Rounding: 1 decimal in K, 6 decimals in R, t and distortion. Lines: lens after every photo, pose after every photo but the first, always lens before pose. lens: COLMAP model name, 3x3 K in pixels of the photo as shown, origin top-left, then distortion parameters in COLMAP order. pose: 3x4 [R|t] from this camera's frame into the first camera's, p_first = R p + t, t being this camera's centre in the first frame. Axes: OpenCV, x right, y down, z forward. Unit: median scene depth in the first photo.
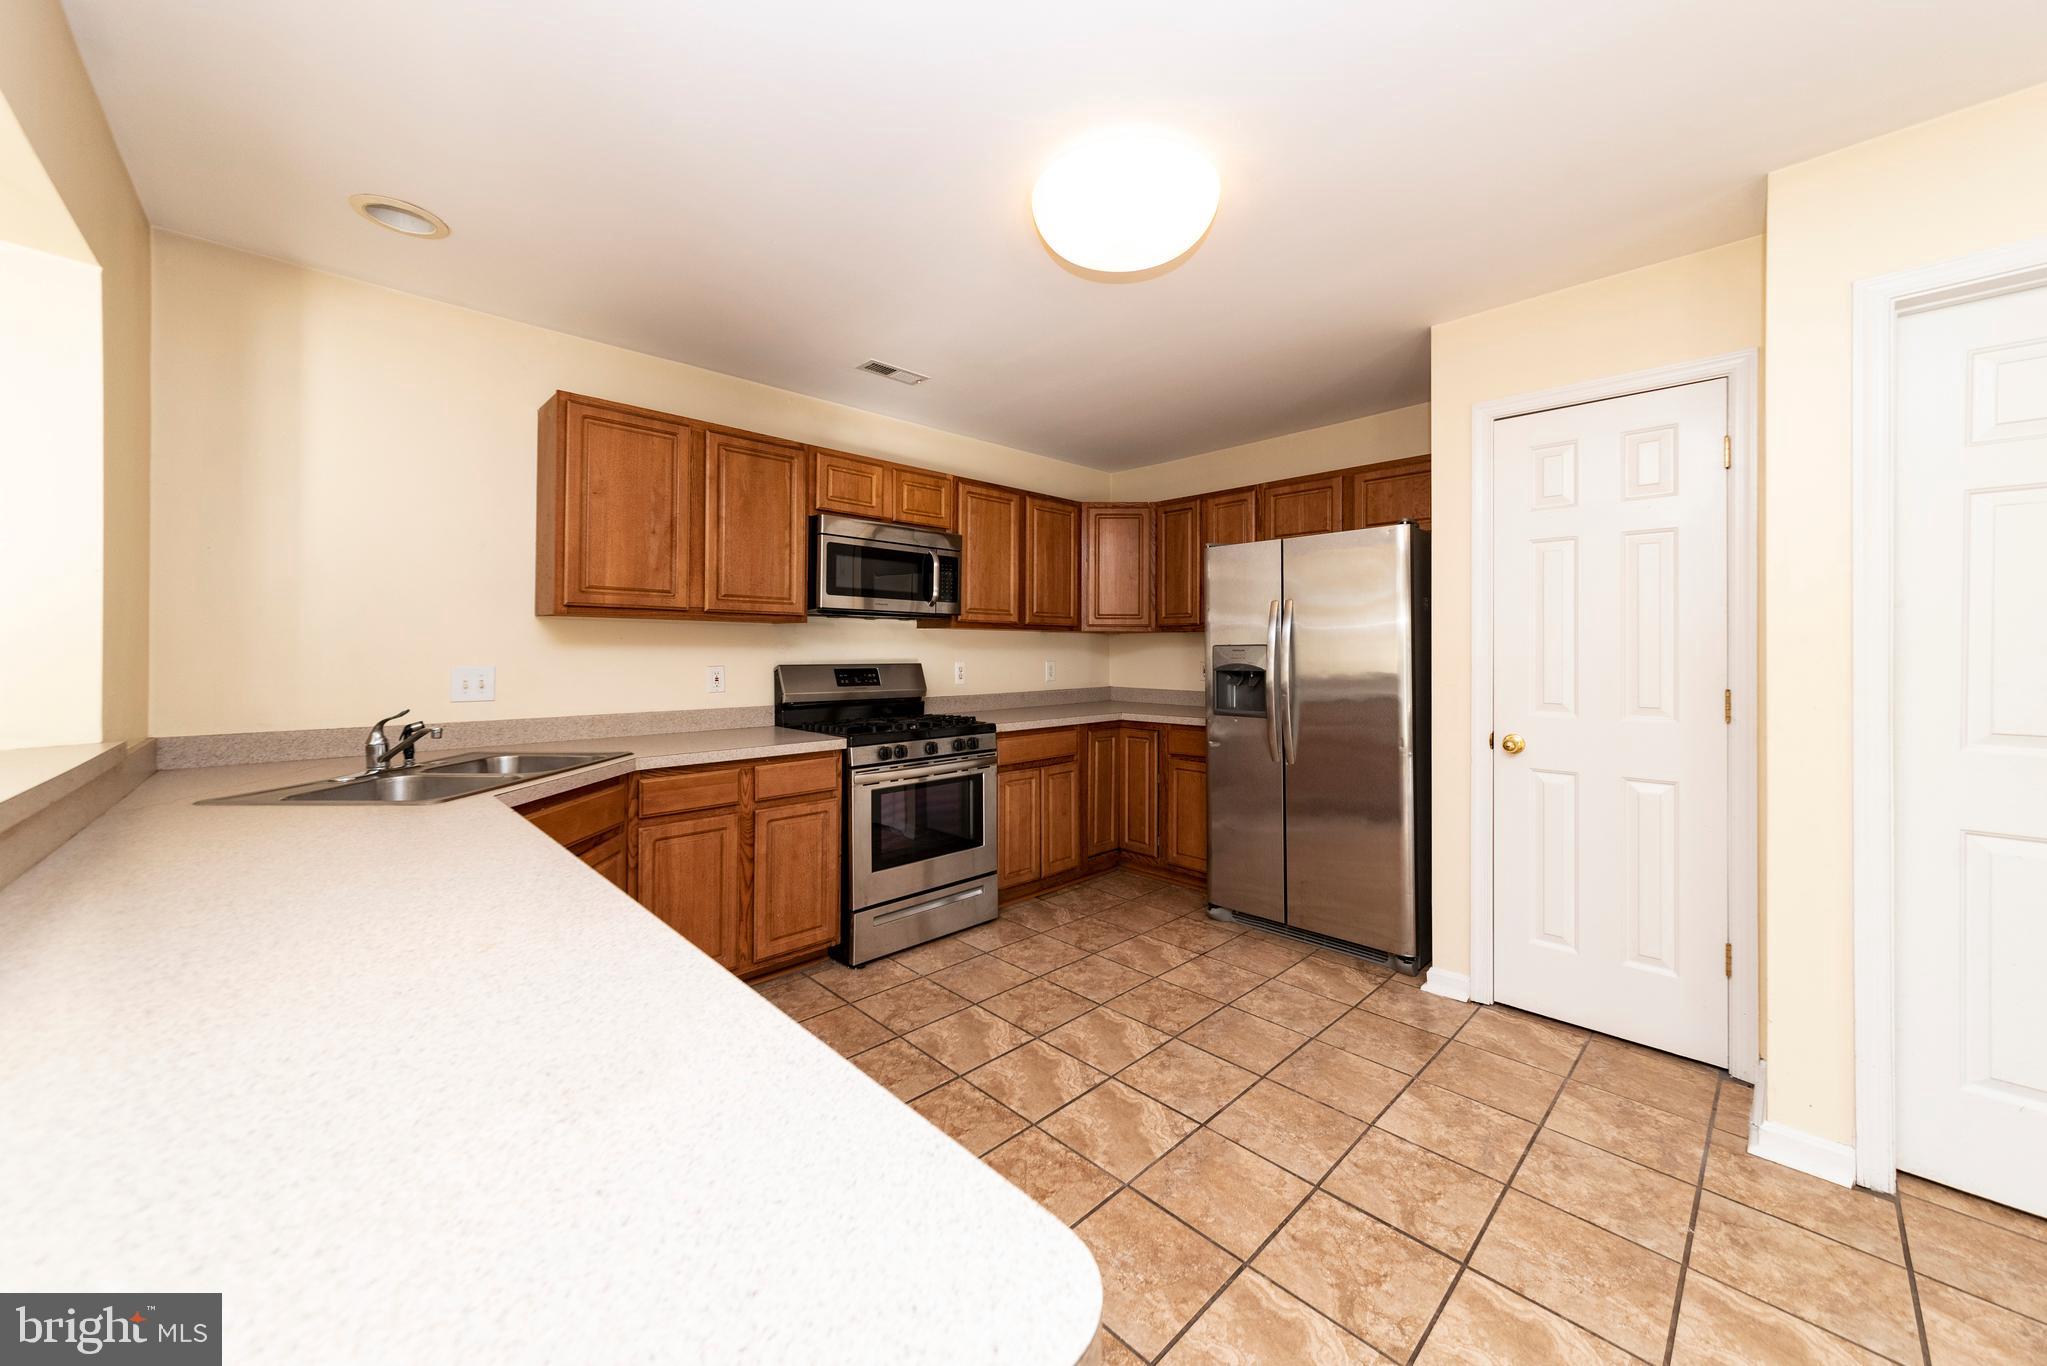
lens RADIAL K [[744.4, 0, 1046.2], [0, 744.4, 651.9], [0, 0, 1]] dist [-0.000455, 0.000009]
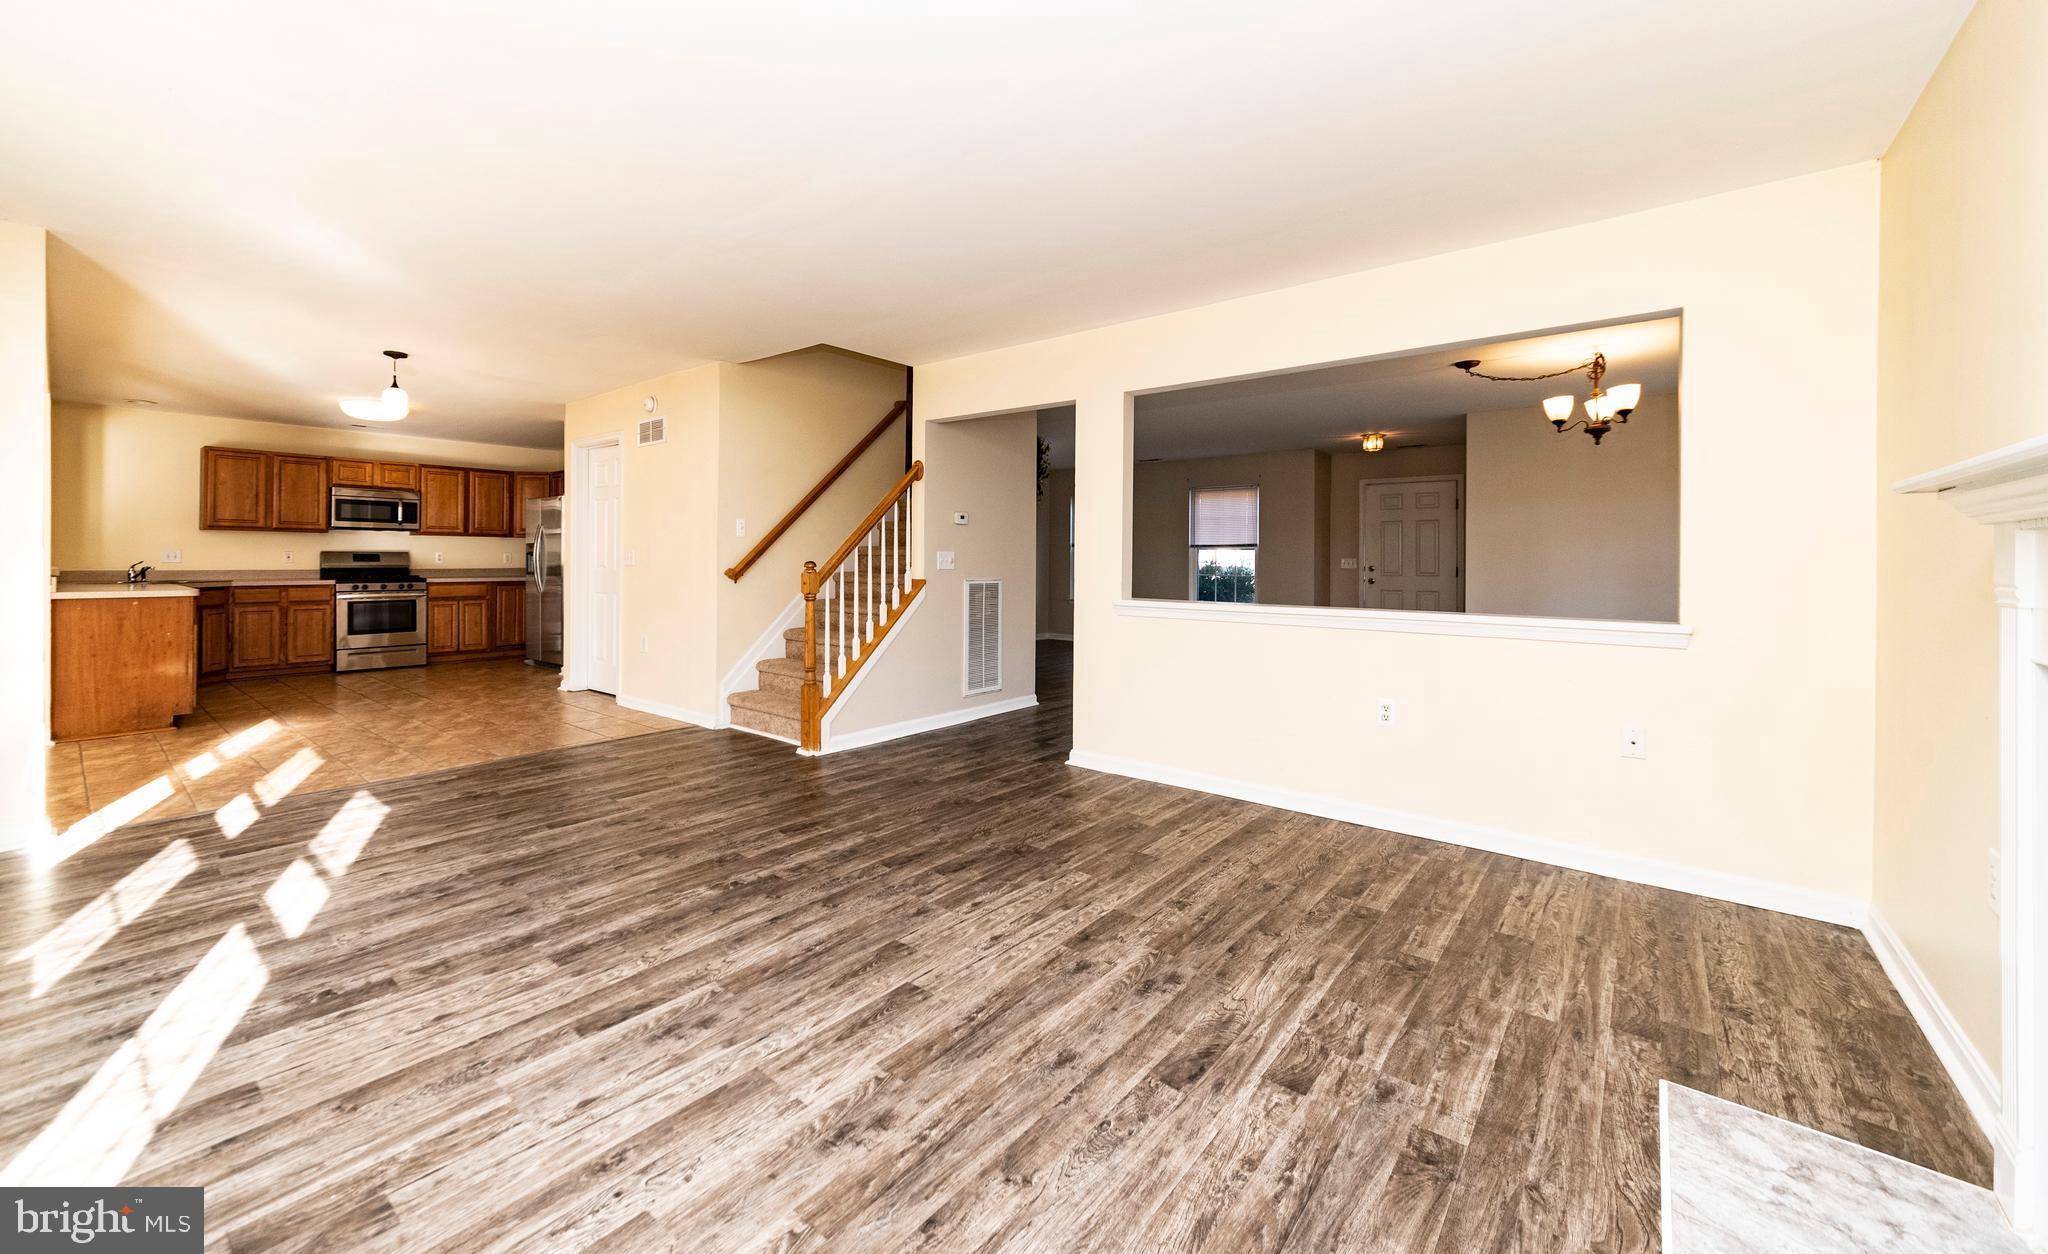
lens RADIAL K [[780.7, 0, 935.4], [0, 780.7, 563.2], [0, 0, 1]] dist [-0.000940, -0.000085]
pose [[0.998960, 0.005771, 0.045225, 1.499858], [-0.006002, 0.999970, 0.004971, 0.033447], [-0.045195, -0.005237, 0.998964, -1.563968]]
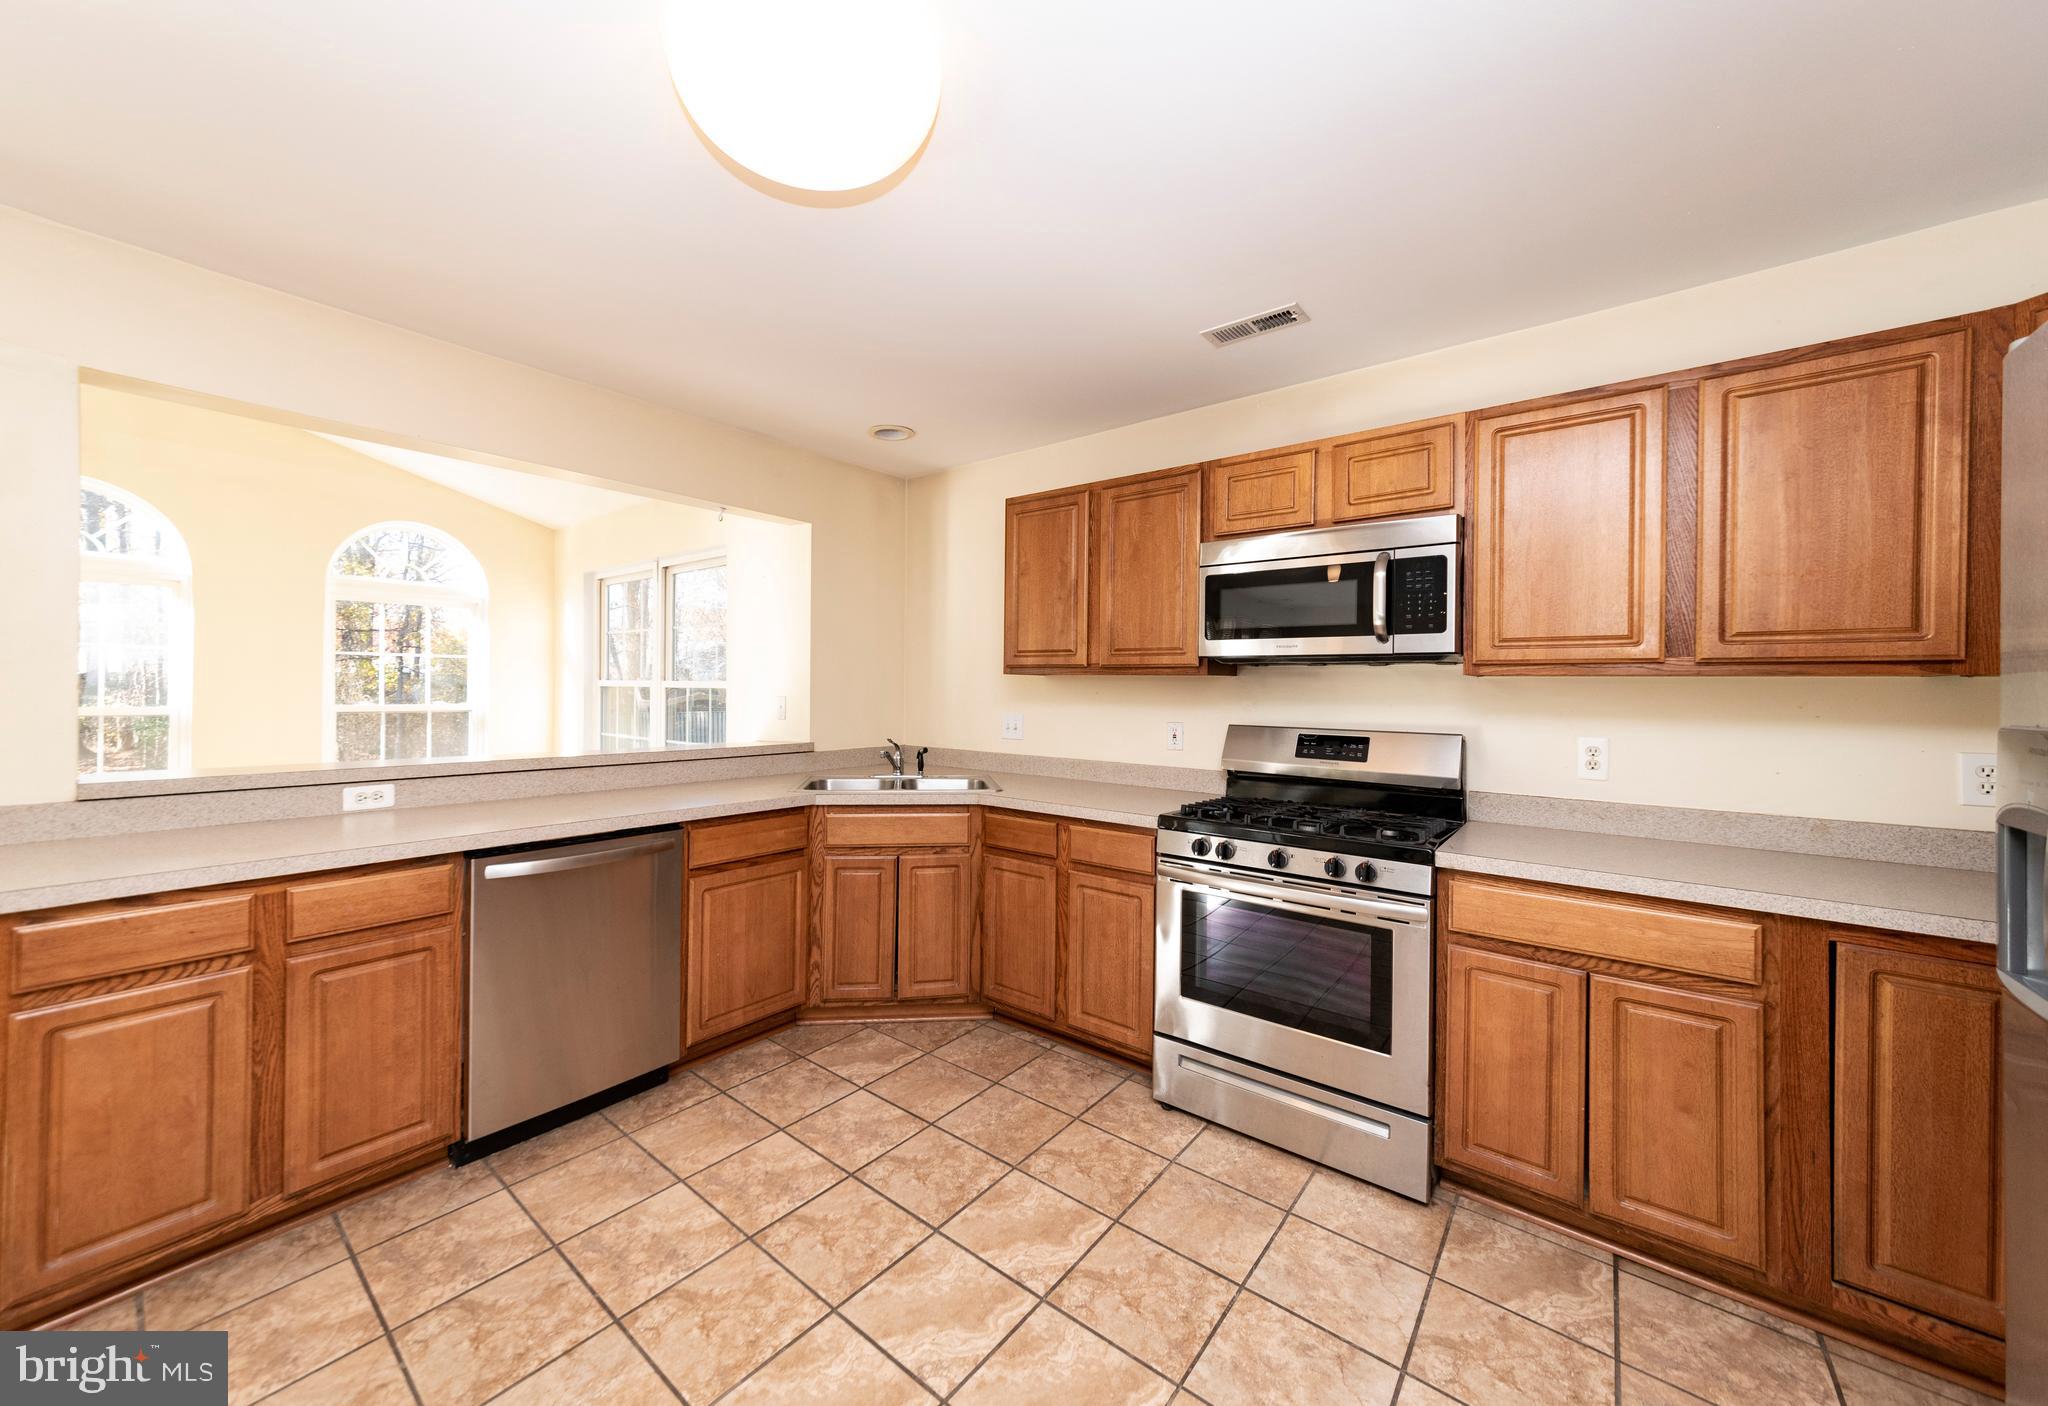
lens RADIAL K [[750.0, 0, 964.5], [0, 750.0, 689.3], [0, 0, 1]] dist [-0.000906, -0.000058]
pose [[0.082875, -0.001365, -0.996559, 0.502682], [-0.012909, 0.999914, -0.002444, -0.017798], [0.996476, 0.013067, 0.082850, 0.672407]]
